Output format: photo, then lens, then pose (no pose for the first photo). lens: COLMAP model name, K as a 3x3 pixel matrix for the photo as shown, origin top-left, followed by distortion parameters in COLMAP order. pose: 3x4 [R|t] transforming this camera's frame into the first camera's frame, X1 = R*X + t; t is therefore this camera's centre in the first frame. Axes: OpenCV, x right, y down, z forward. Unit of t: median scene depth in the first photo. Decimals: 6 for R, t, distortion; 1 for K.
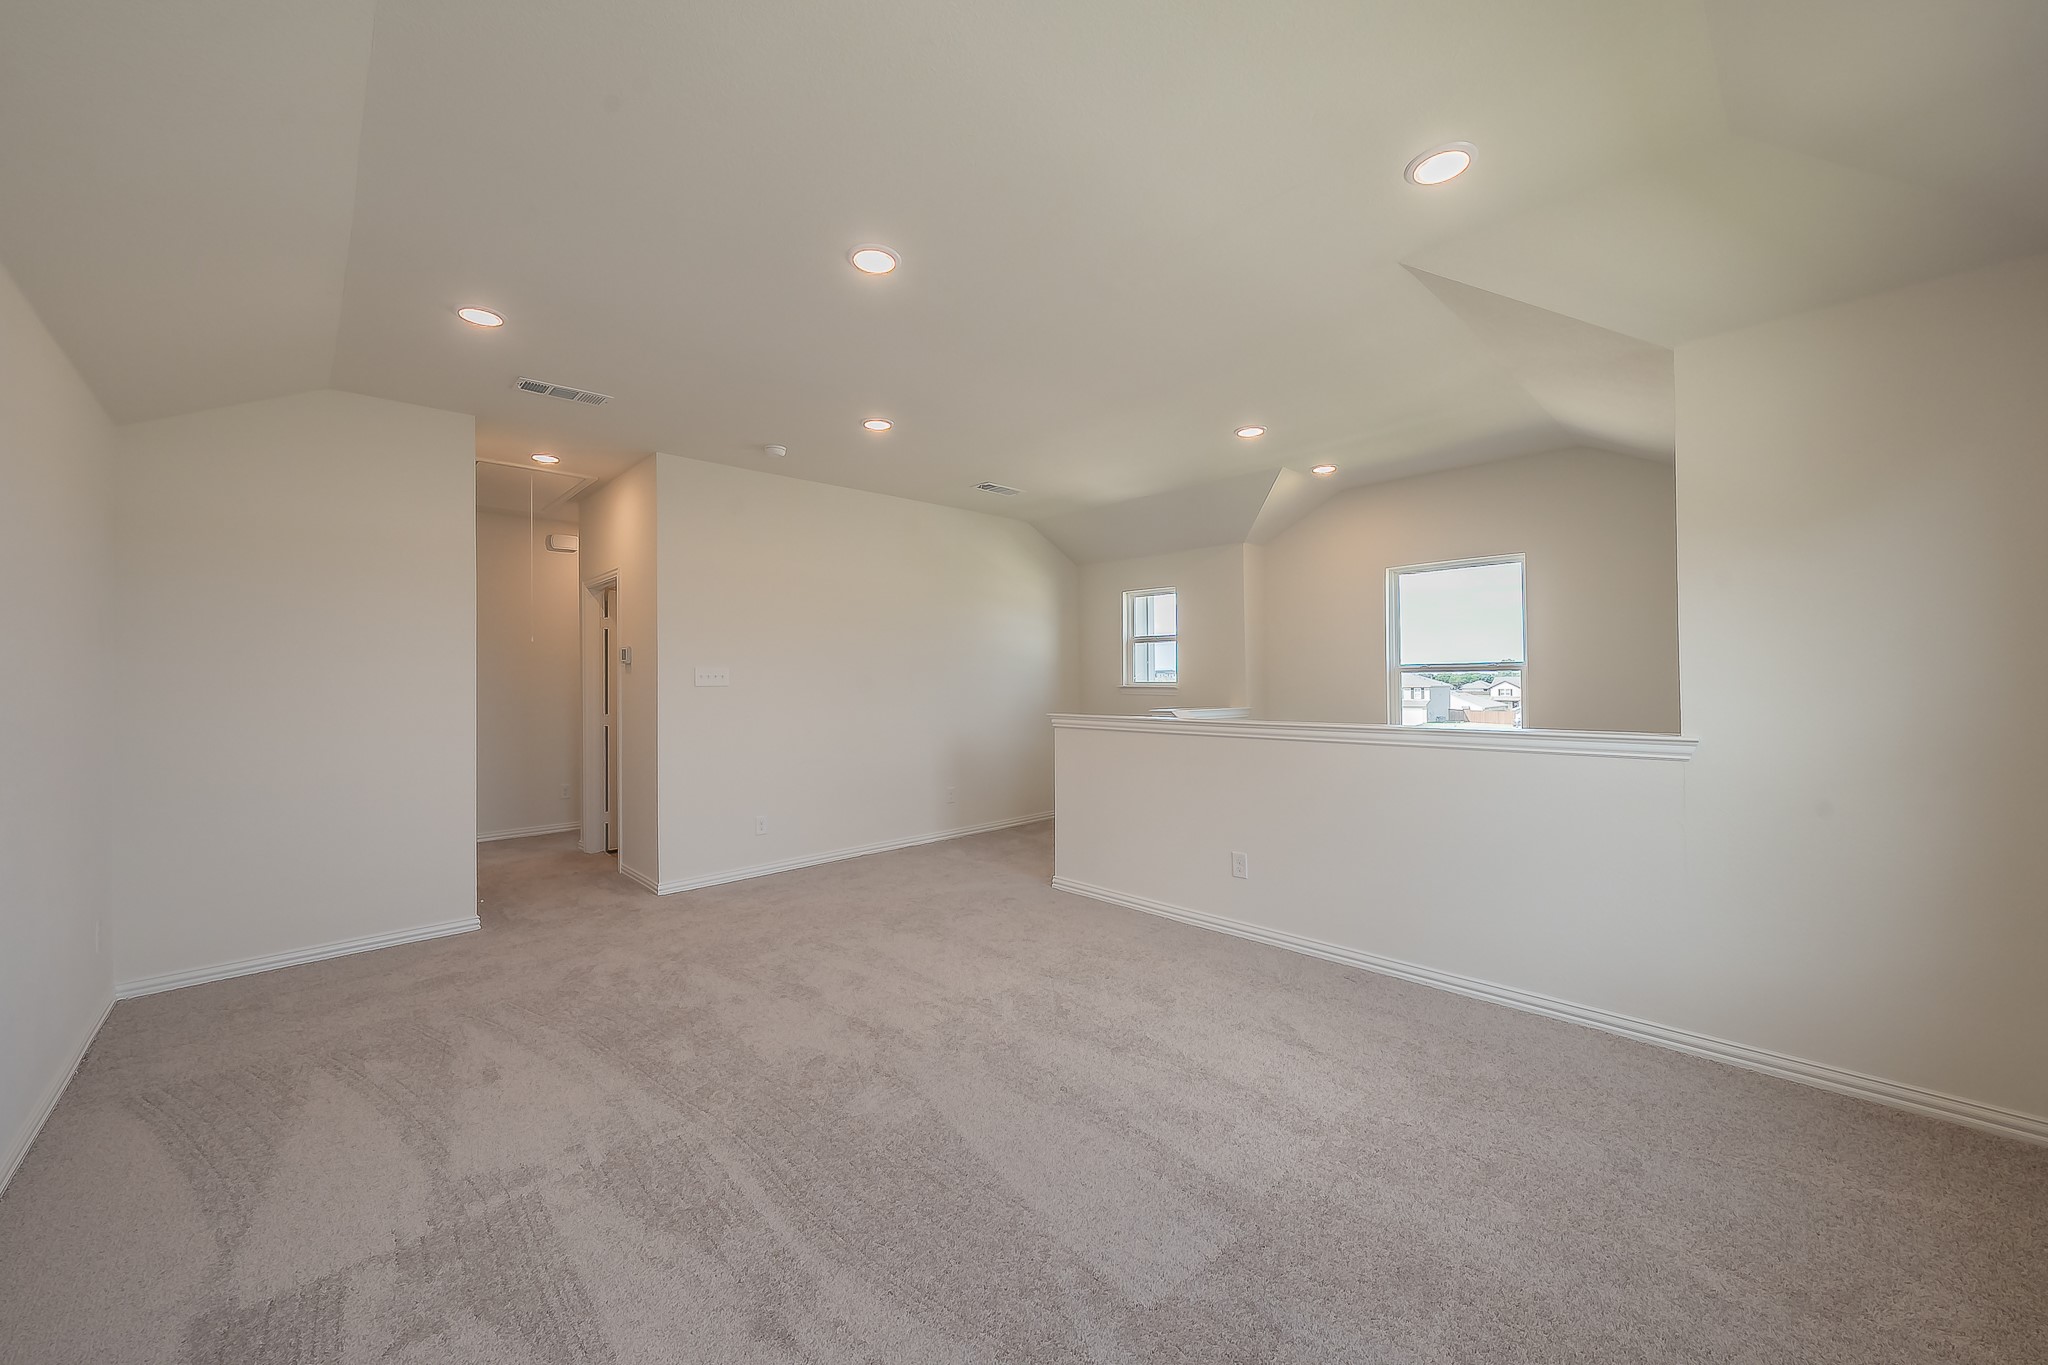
lens RADIAL K [[746.2, 0, 1024.0], [0, 746.2, 682.5], [0, 0, 1]] dist [-0.000486, -0.000059]
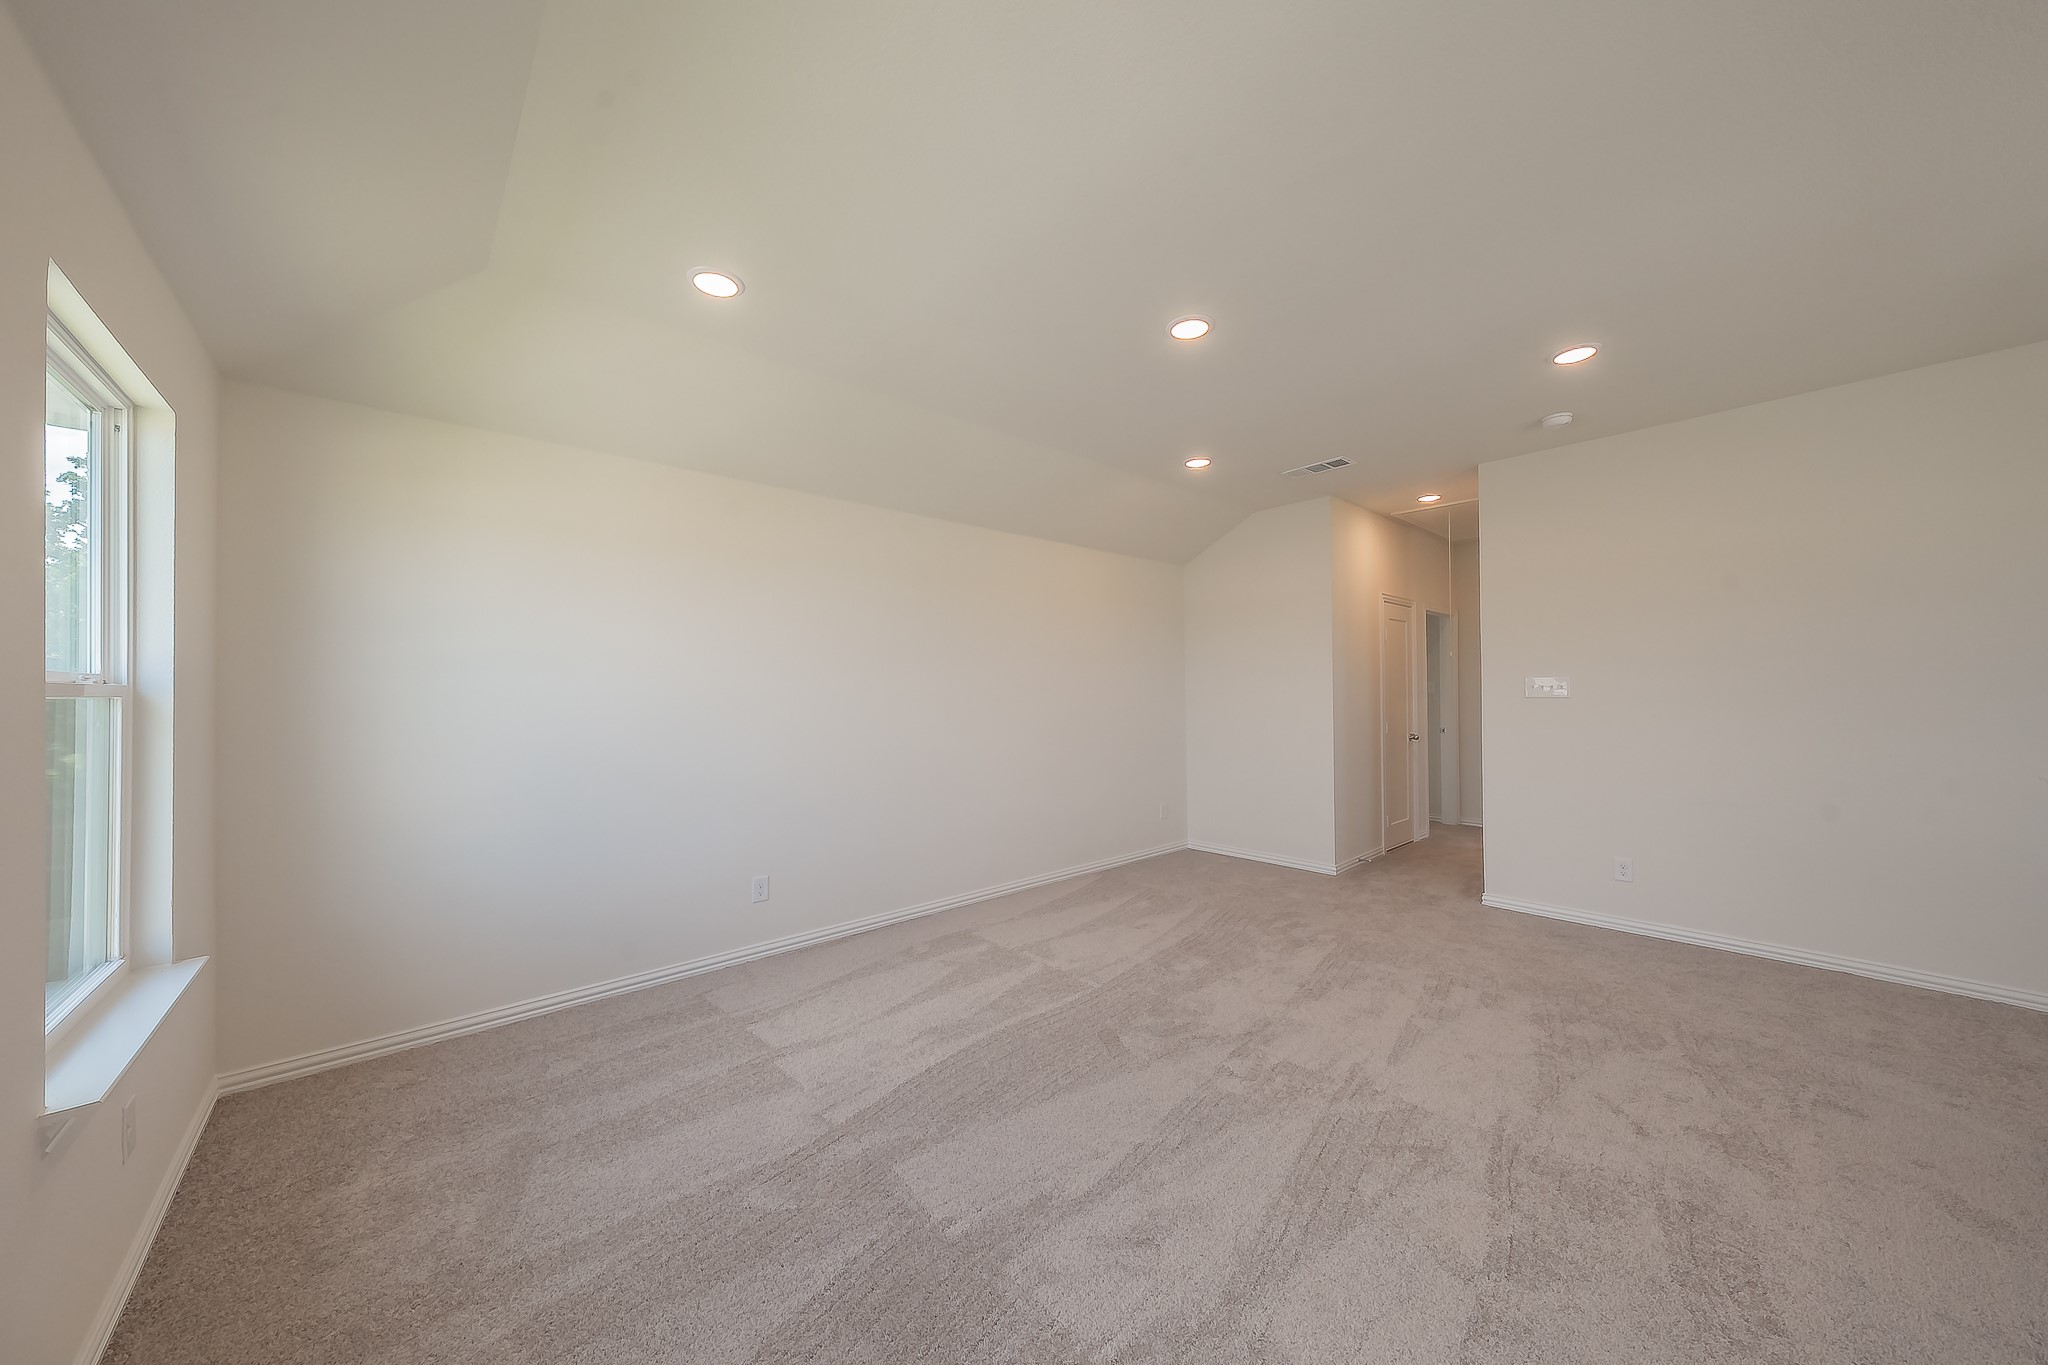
lens RADIAL K [[690.6, 0, 1024.9], [0, 690.6, 676.2], [0, 0, 1]] dist [-0.002730, -0.000020]
pose [[-0.029425, -0.013140, -0.999481, 0.713887], [0.007533, 0.999882, -0.013367, -0.021243], [0.999539, -0.007922, -0.029322, 0.638047]]
